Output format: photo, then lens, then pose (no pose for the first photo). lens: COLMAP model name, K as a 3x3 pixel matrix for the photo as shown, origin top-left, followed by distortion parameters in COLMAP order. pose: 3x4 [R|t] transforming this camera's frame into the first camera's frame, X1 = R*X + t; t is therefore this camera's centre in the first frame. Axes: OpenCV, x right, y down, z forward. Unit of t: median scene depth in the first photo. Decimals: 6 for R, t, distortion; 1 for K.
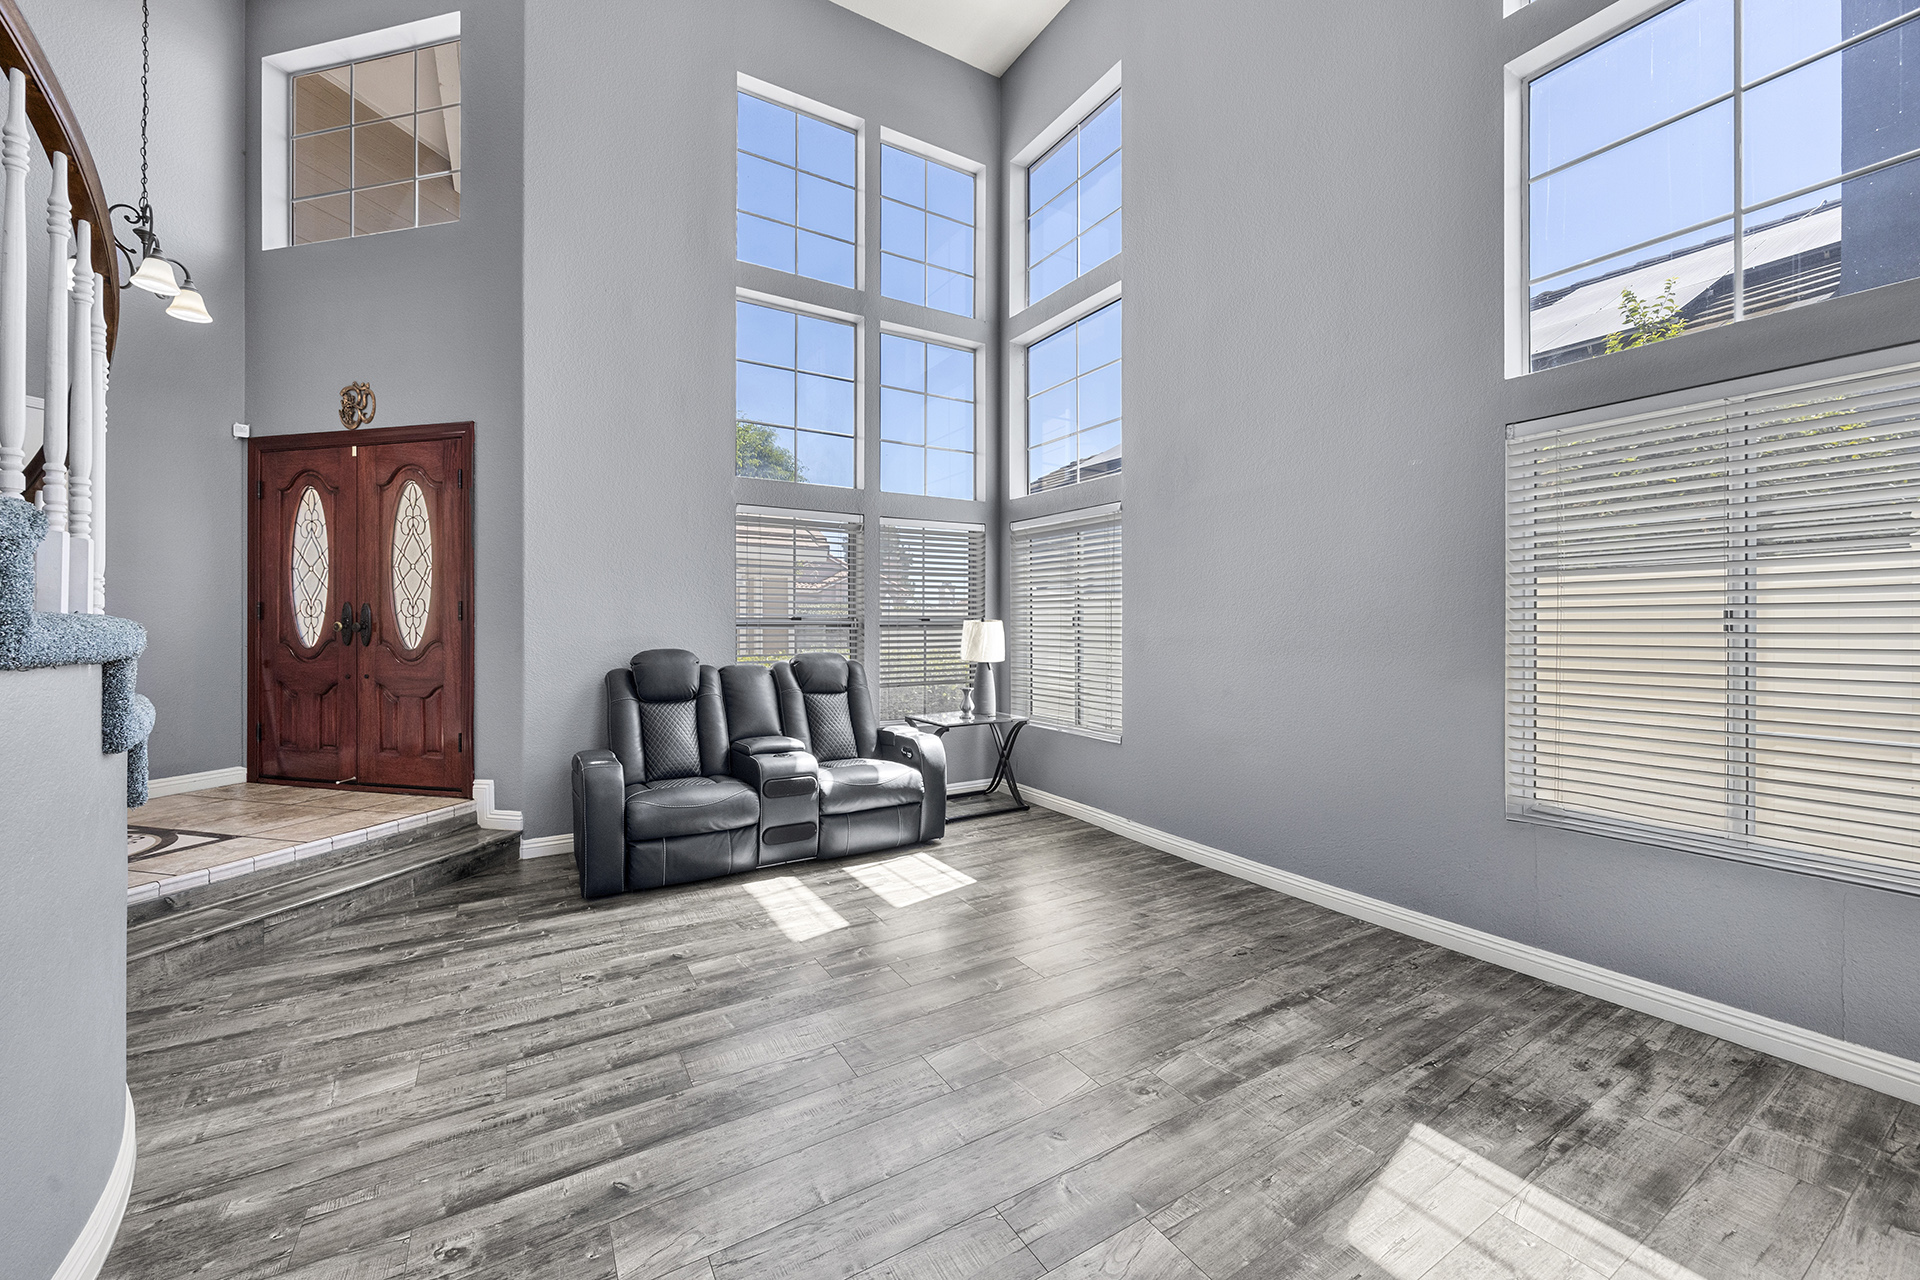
lens RADIAL K [[731.5, 0, 960.9], [0, 731.5, 617.4], [0, 0, 1]] dist [0.000498, -0.000016]
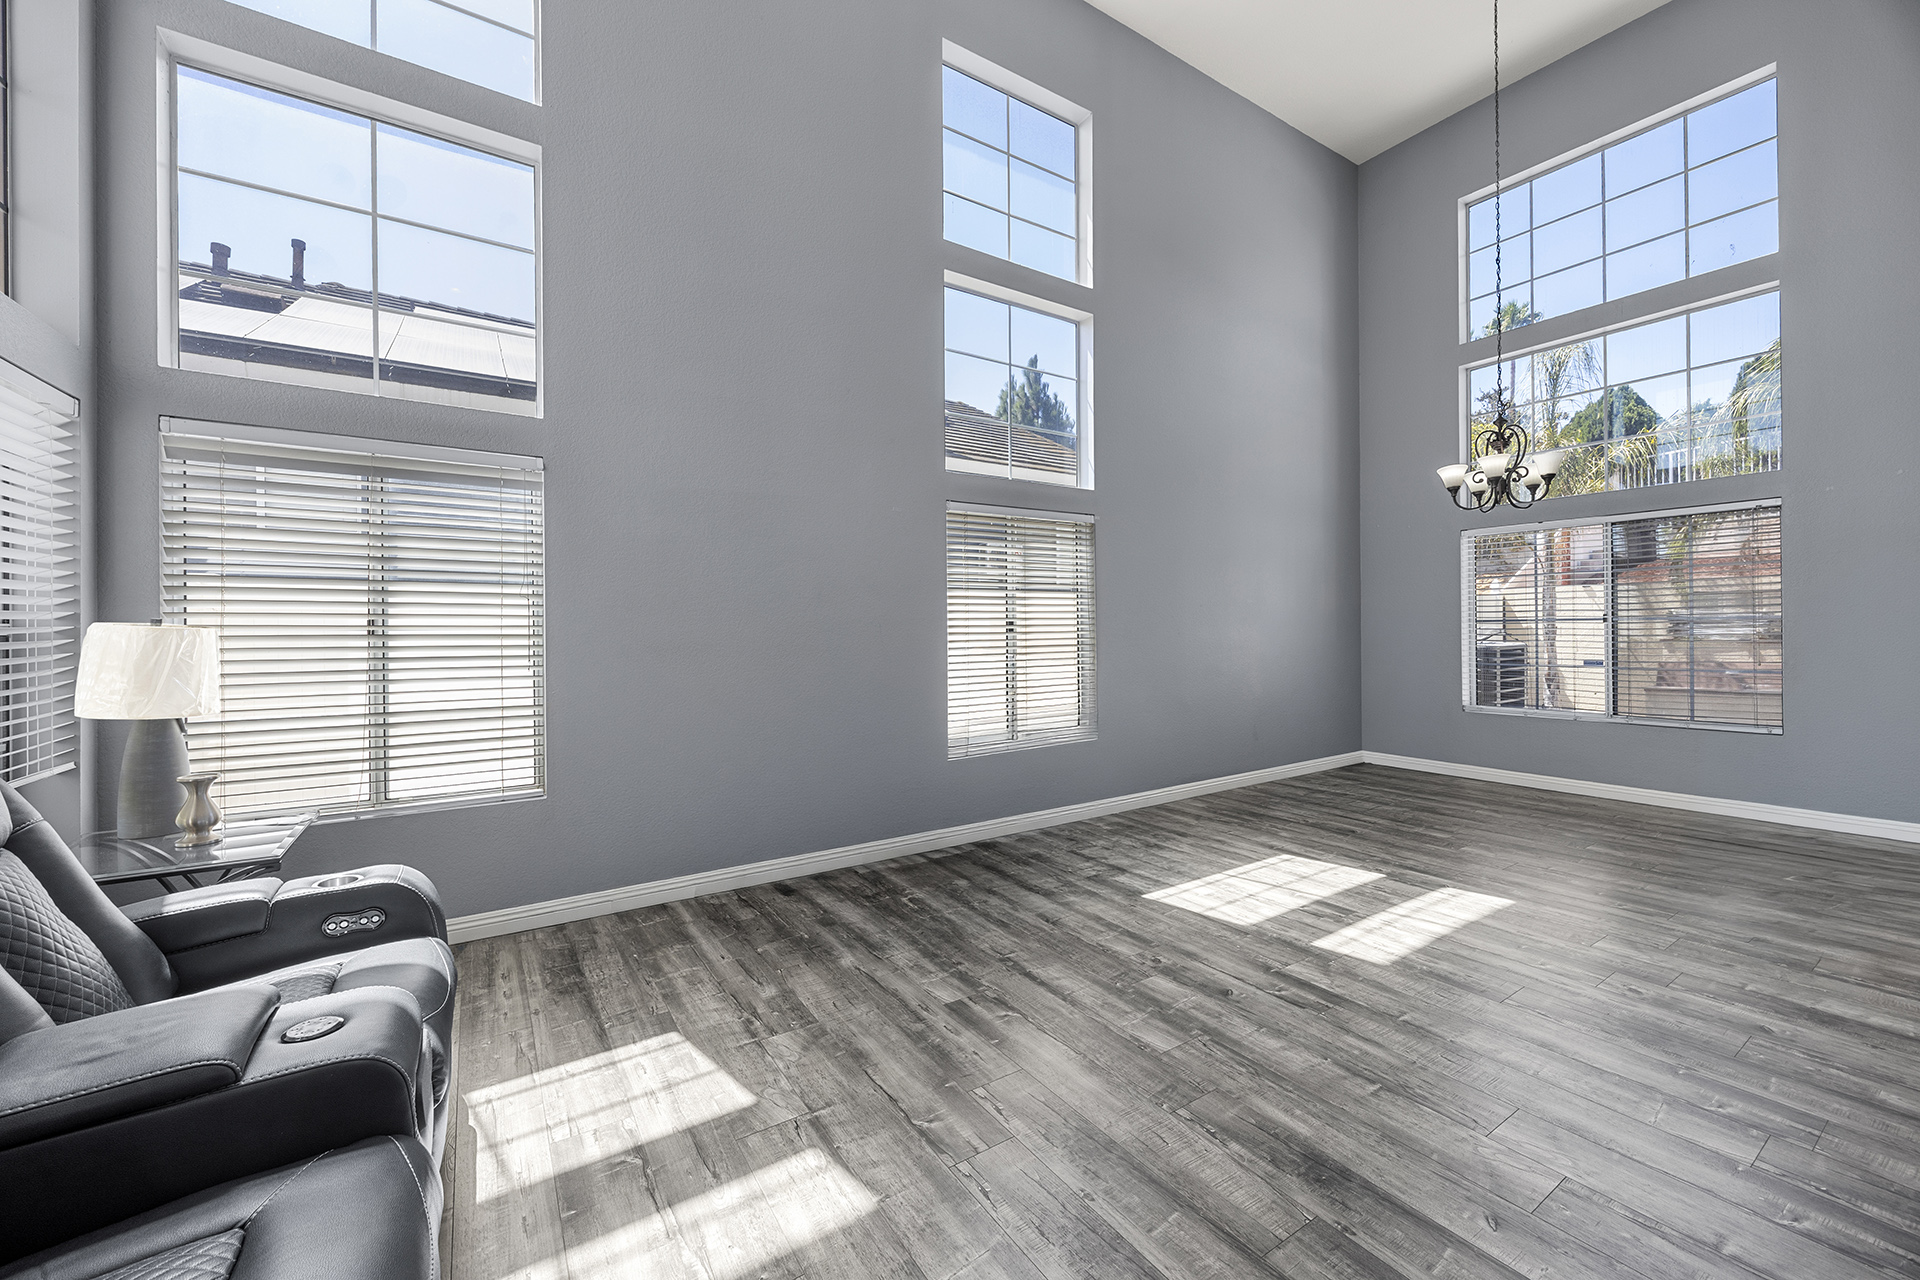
lens RADIAL K [[744.4, 0, 953.7], [0, 744.4, 619.1], [0, 0, 1]] dist [-0.002293, -0.000101]
pose [[-0.024820, 0.013277, 0.999604, -0.875140], [-0.003397, 0.999905, -0.013365, 0.012587], [-0.999686, -0.003728, -0.024773, 1.066414]]
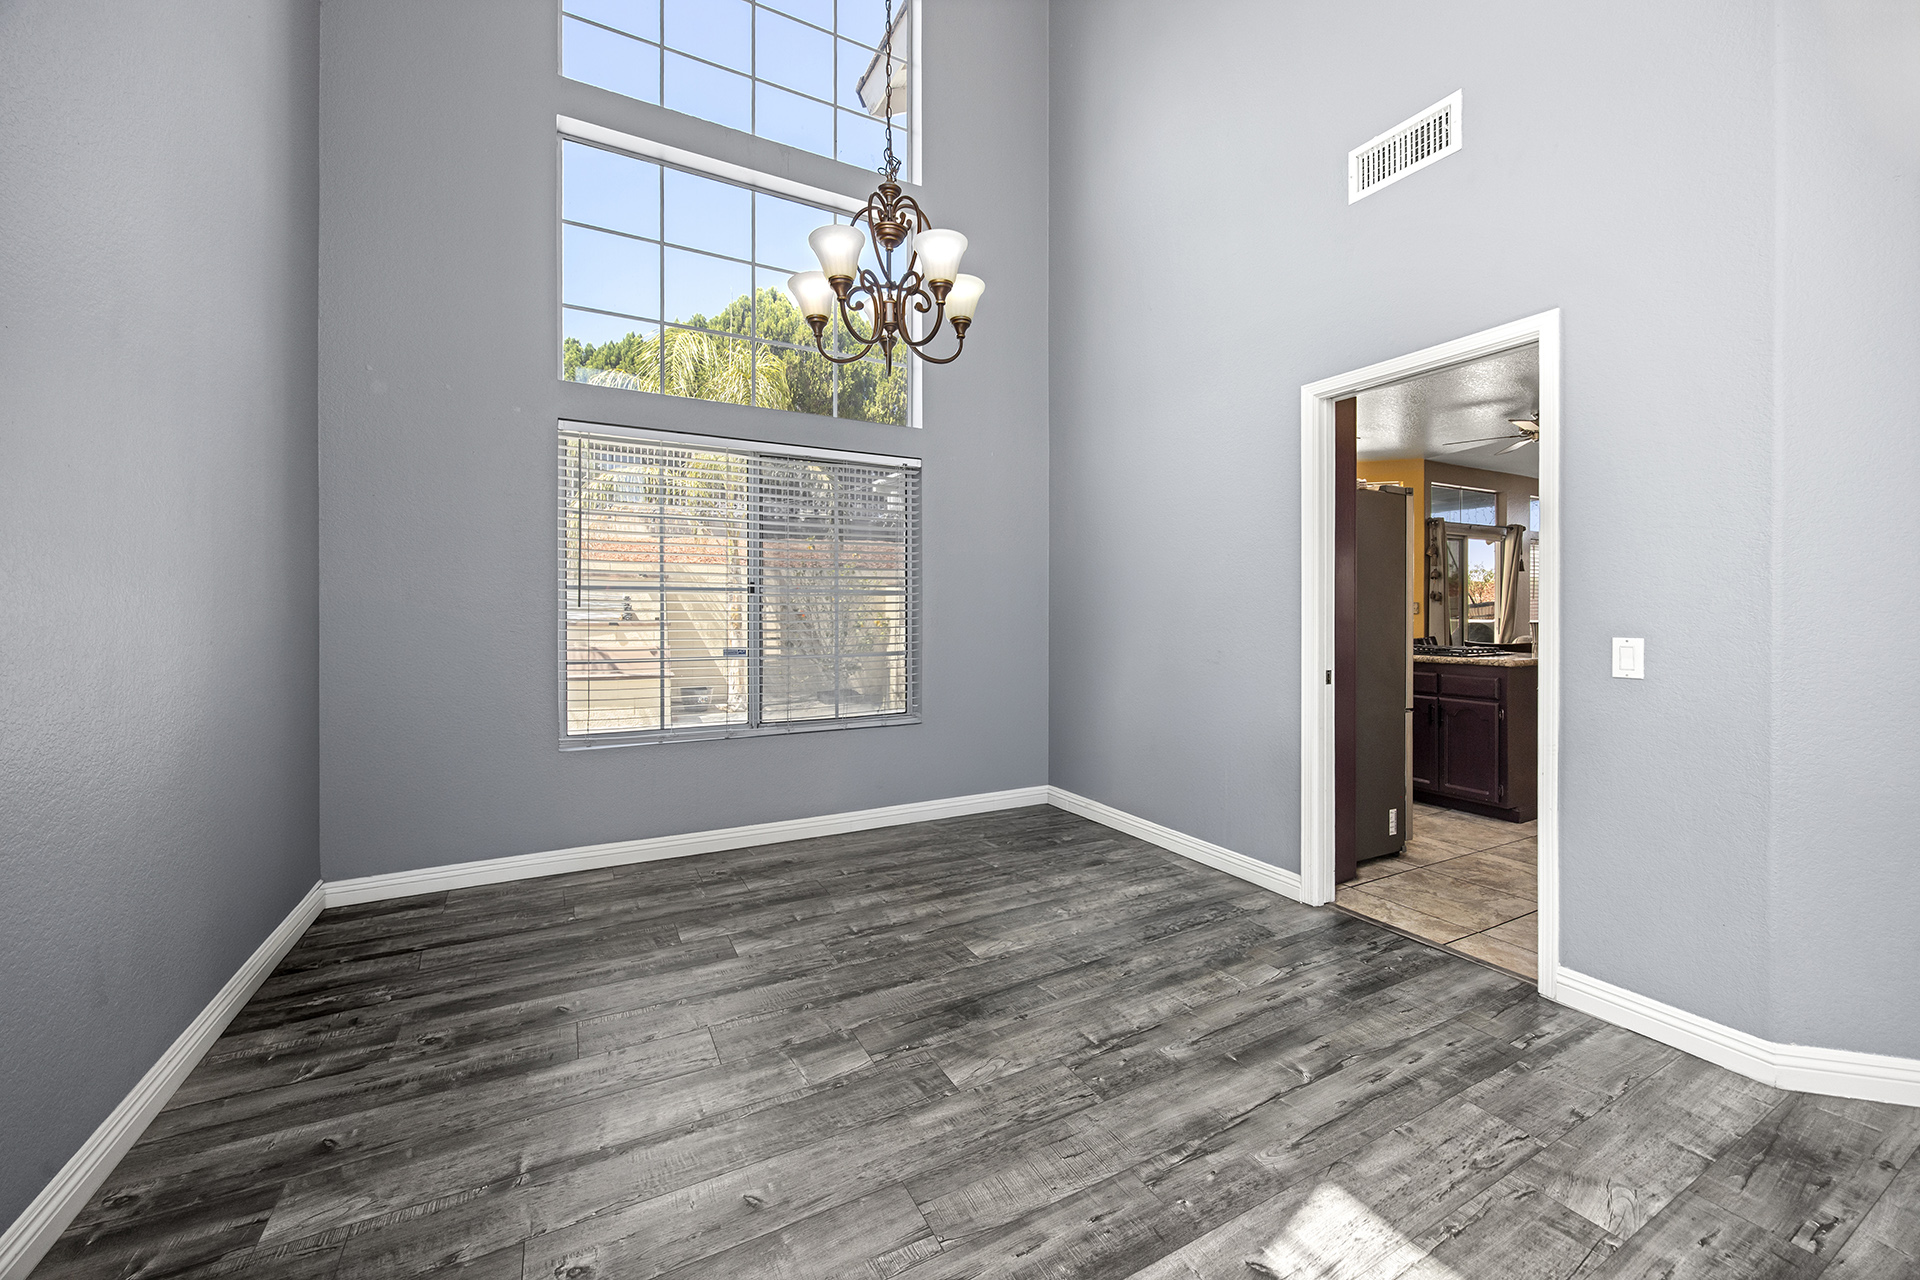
lens RADIAL K [[744.4, 0, 953.7], [0, 744.4, 619.1], [0, 0, 1]] dist [-0.002293, -0.000101]
pose [[-0.998372, 0.003445, 0.056938, 0.624843], [0.003367, 0.999993, -0.001456, 0.038084], [-0.056943, -0.001262, -0.998377, 0.652628]]
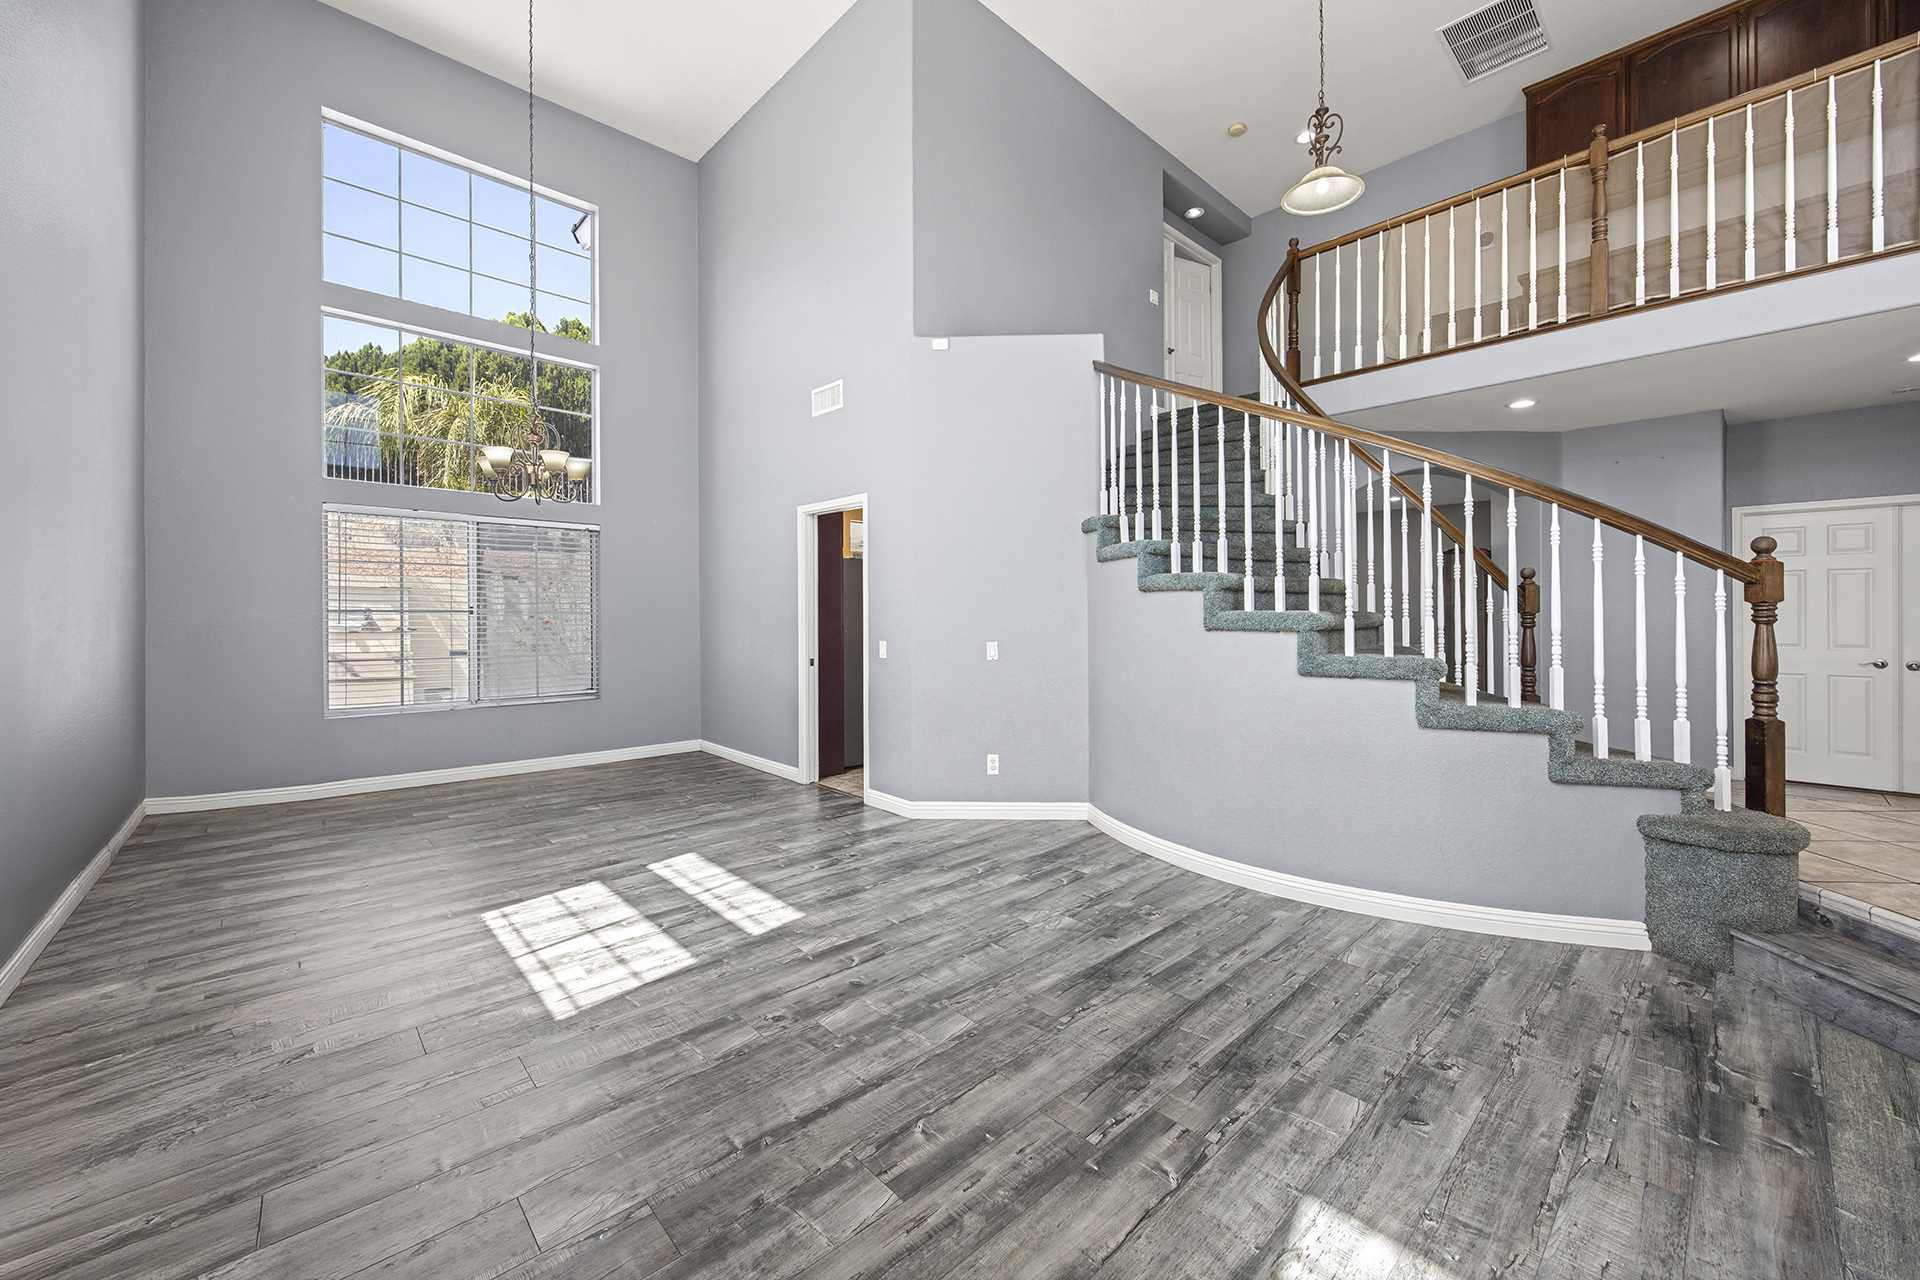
lens RADIAL K [[750.5, 0, 967.6], [0, 750.5, 629.5], [0, 0, 1]] dist [-0.000357, 0.000369]
pose [[-0.977267, 0.001972, -0.212002, 0.153614], [0.000854, 0.999985, 0.005368, 0.021323], [0.212009, 0.005065, -0.977255, 1.659604]]
